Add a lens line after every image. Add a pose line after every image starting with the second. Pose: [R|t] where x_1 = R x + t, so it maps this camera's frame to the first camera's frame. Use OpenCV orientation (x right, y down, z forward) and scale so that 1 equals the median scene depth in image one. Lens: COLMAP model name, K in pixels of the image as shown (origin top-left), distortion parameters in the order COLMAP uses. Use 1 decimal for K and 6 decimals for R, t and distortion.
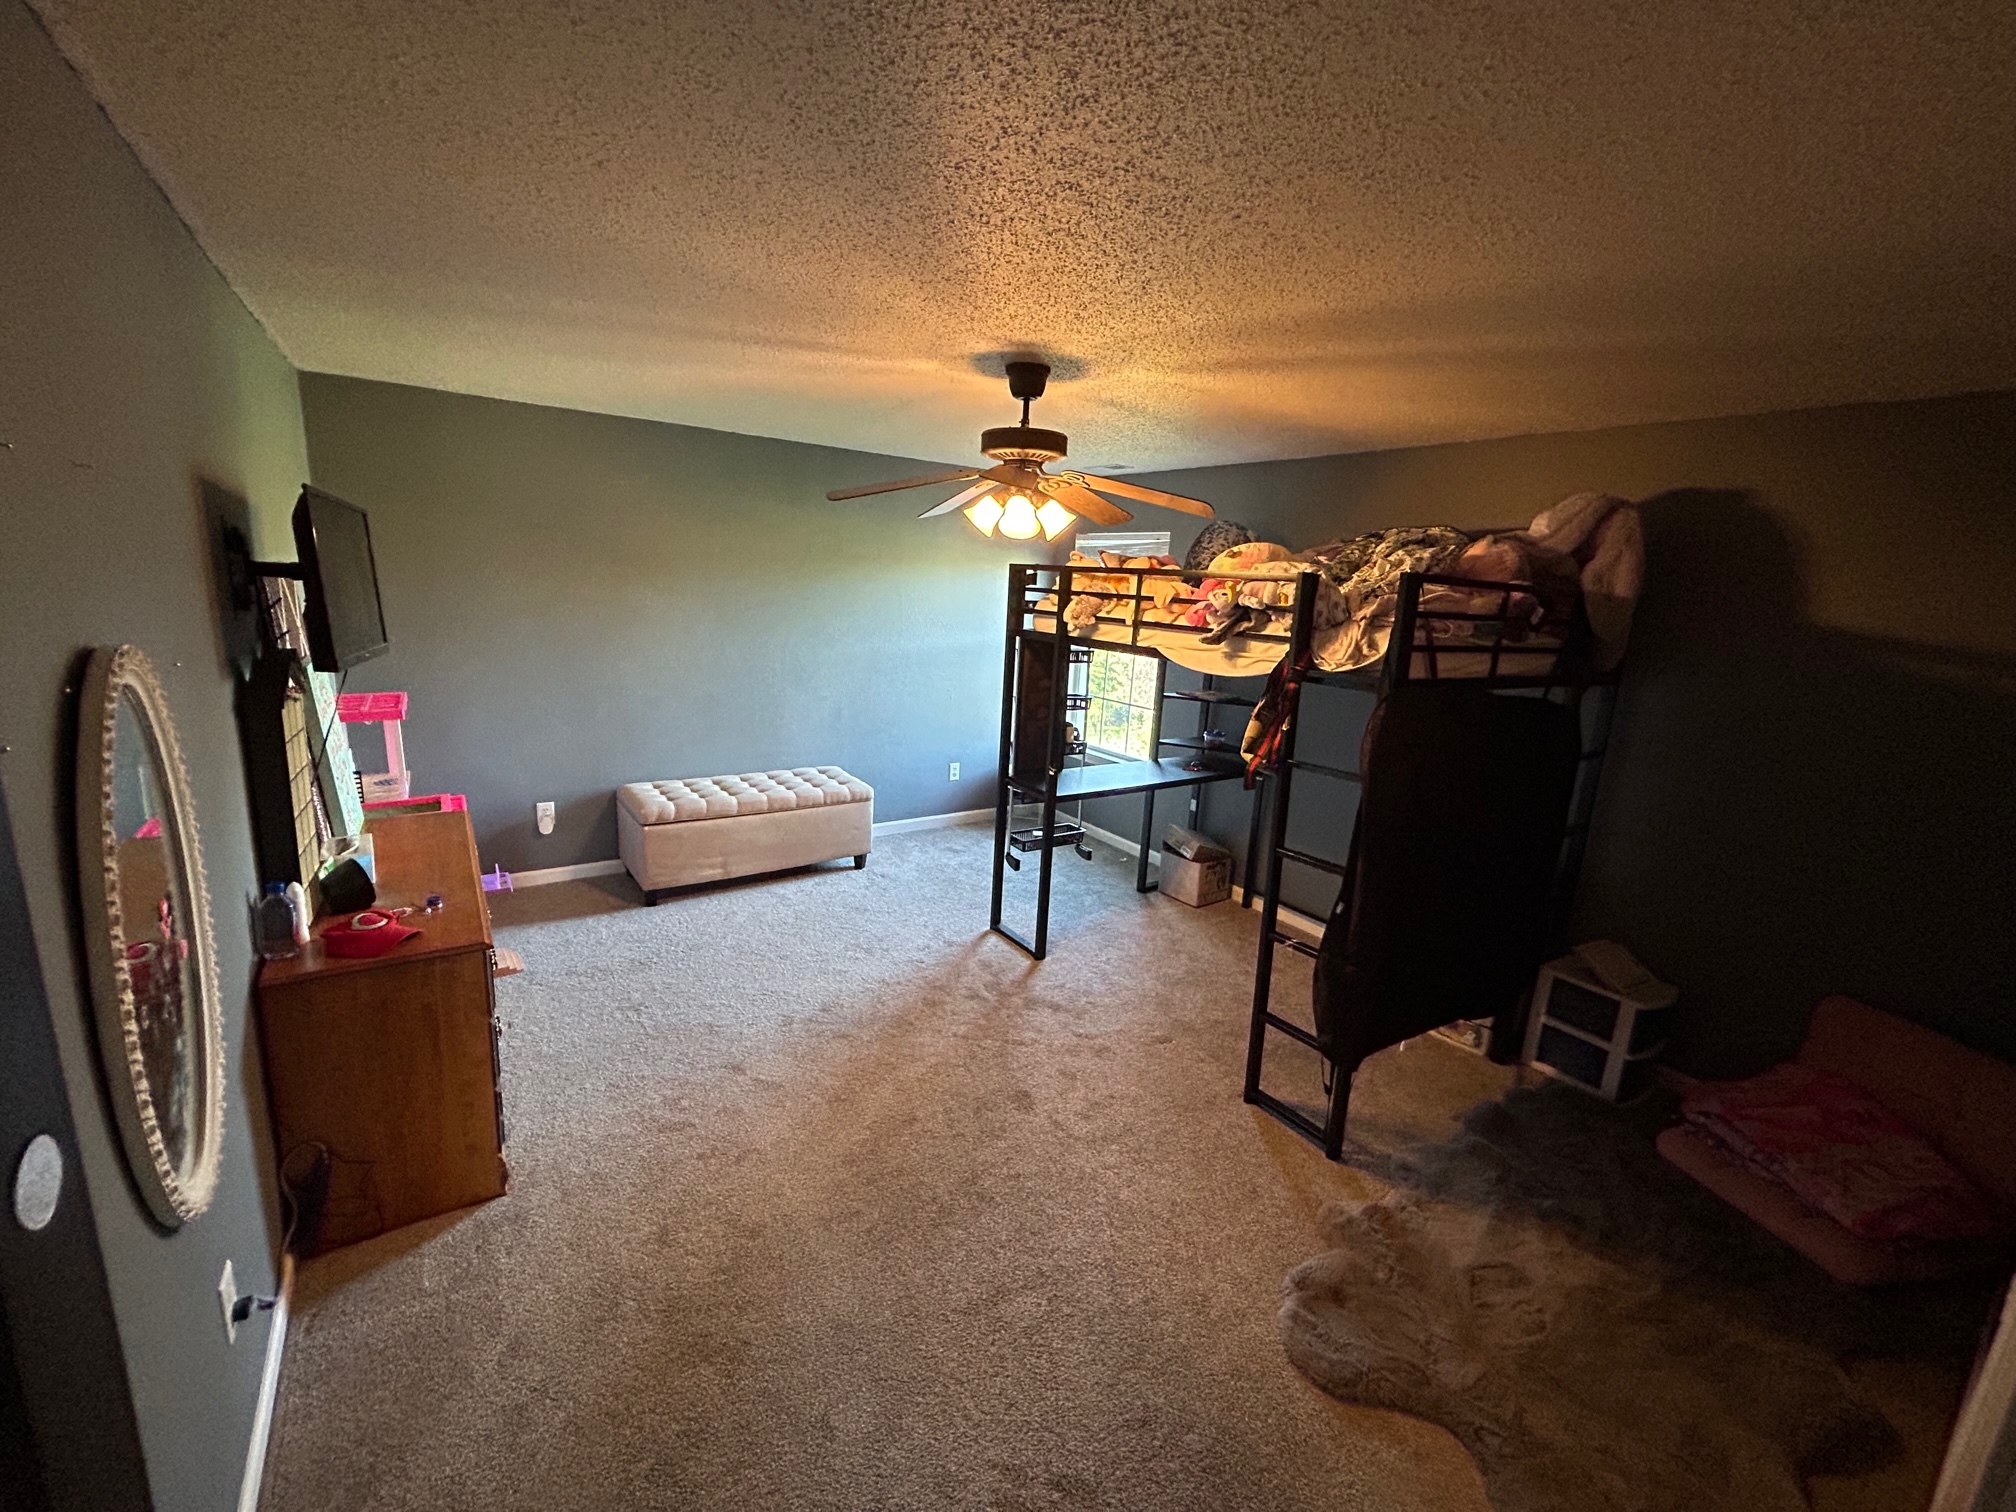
lens RADIAL K [[826.6, 0, 1008.0], [0, 826.6, 756.0], [0, 0, 1]] dist [-0.002555, -0.000034]
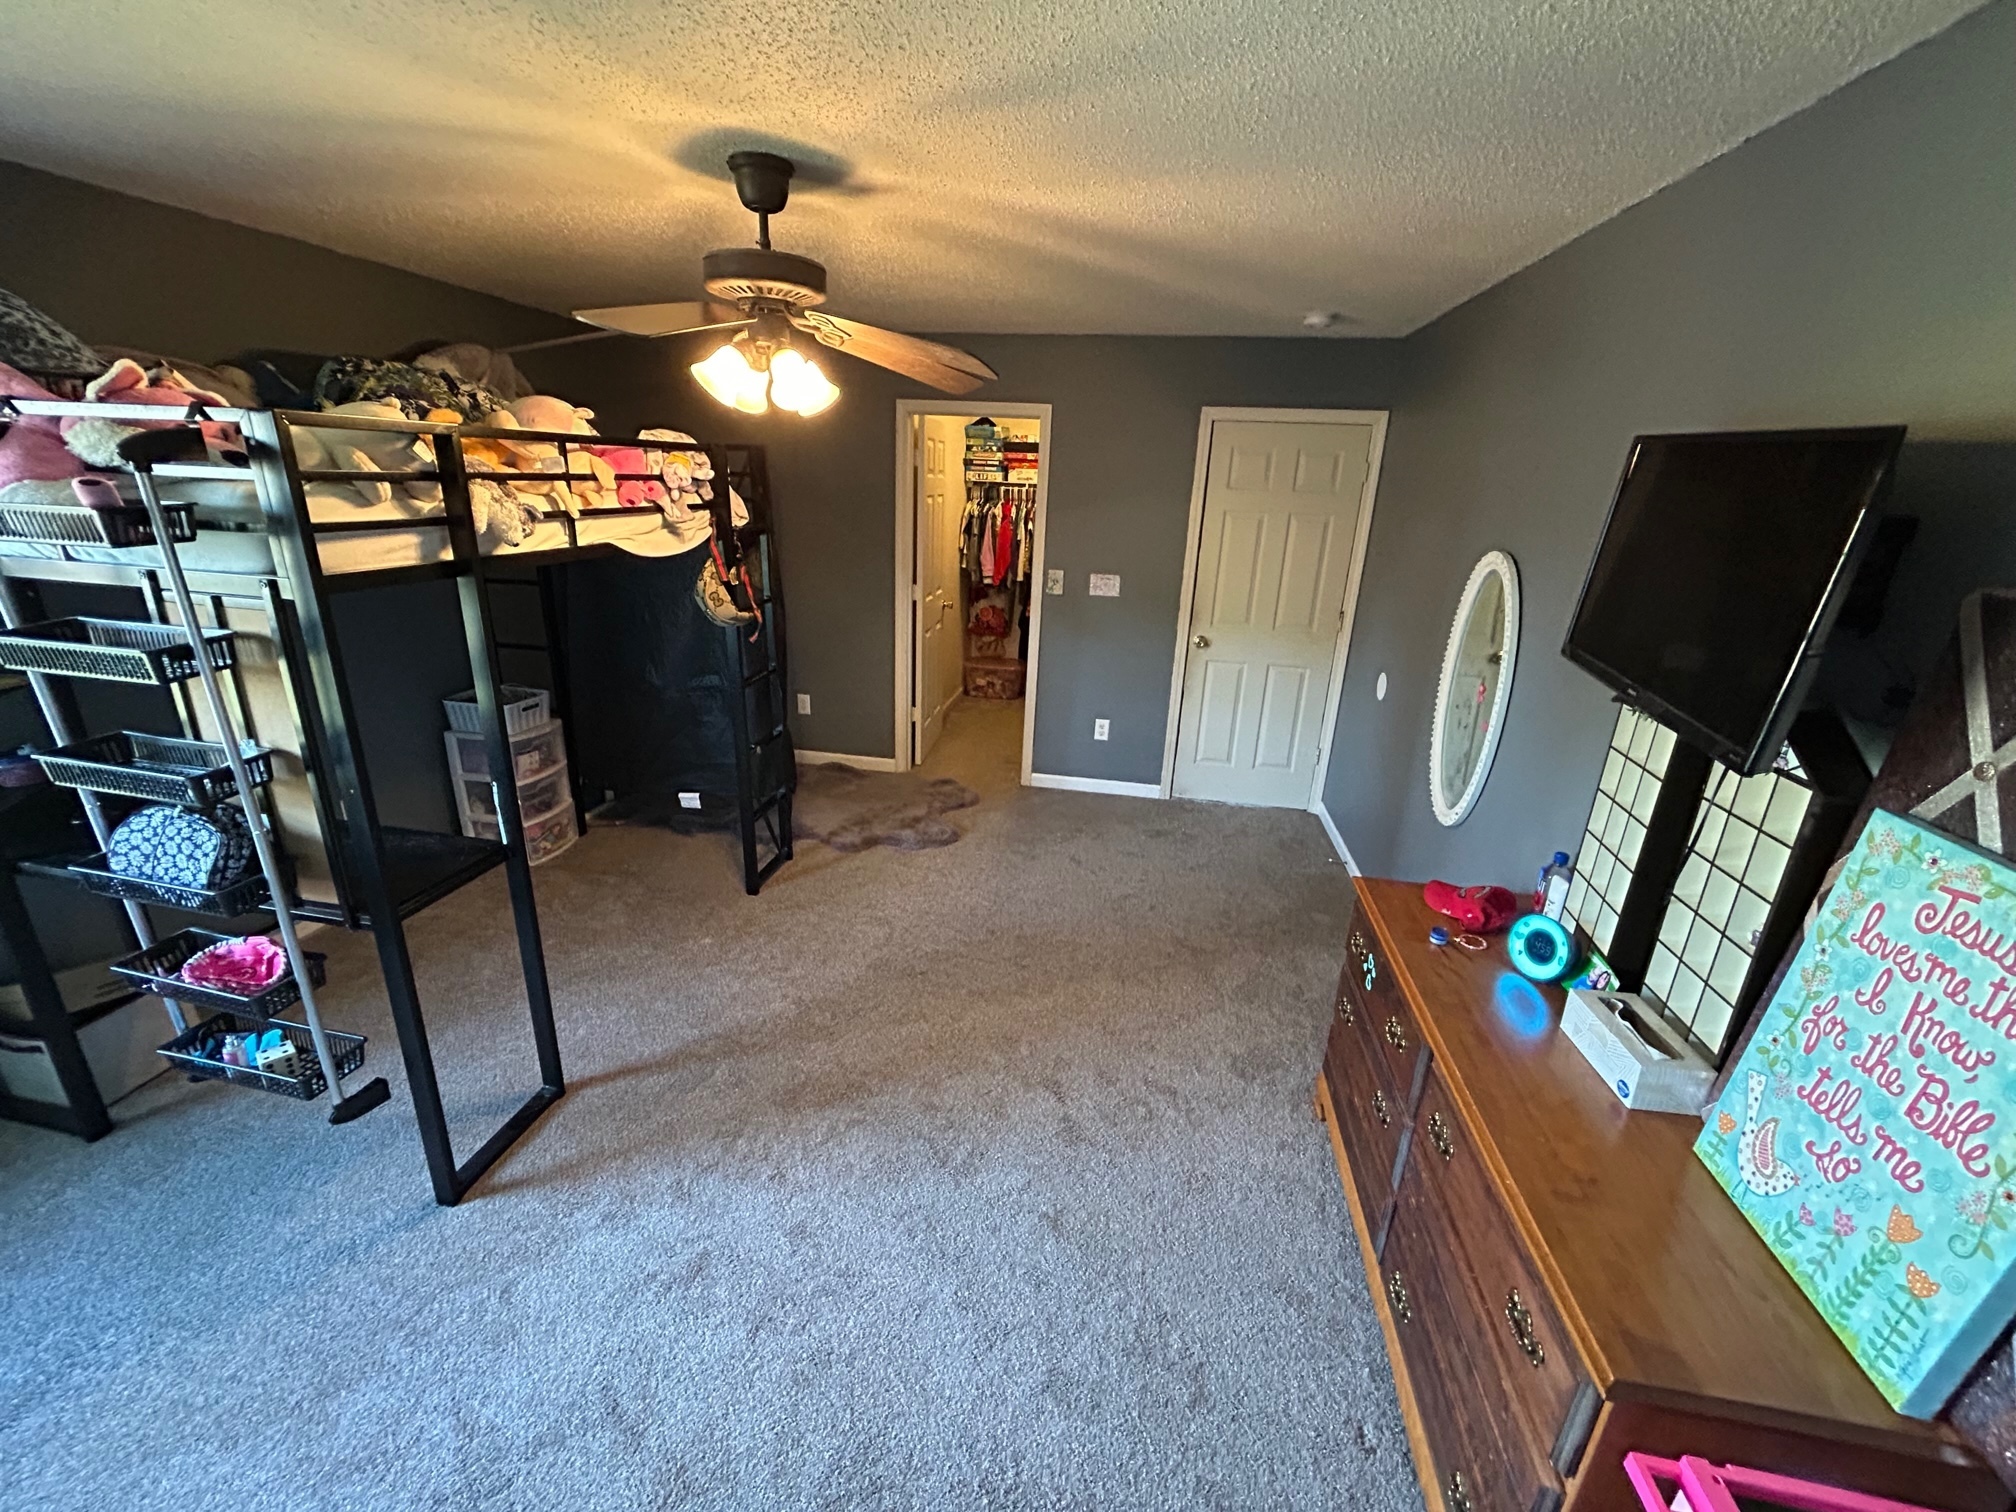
lens RADIAL K [[826.6, 0, 1008.0], [0, 826.6, 756.0], [0, 0, 1]] dist [-0.002555, -0.000034]
pose [[-0.709128, -0.309341, 0.633598, -0.719635], [0.072467, 0.861883, 0.501902, -0.361020], [-0.701346, 0.401827, -0.588768, 1.441878]]
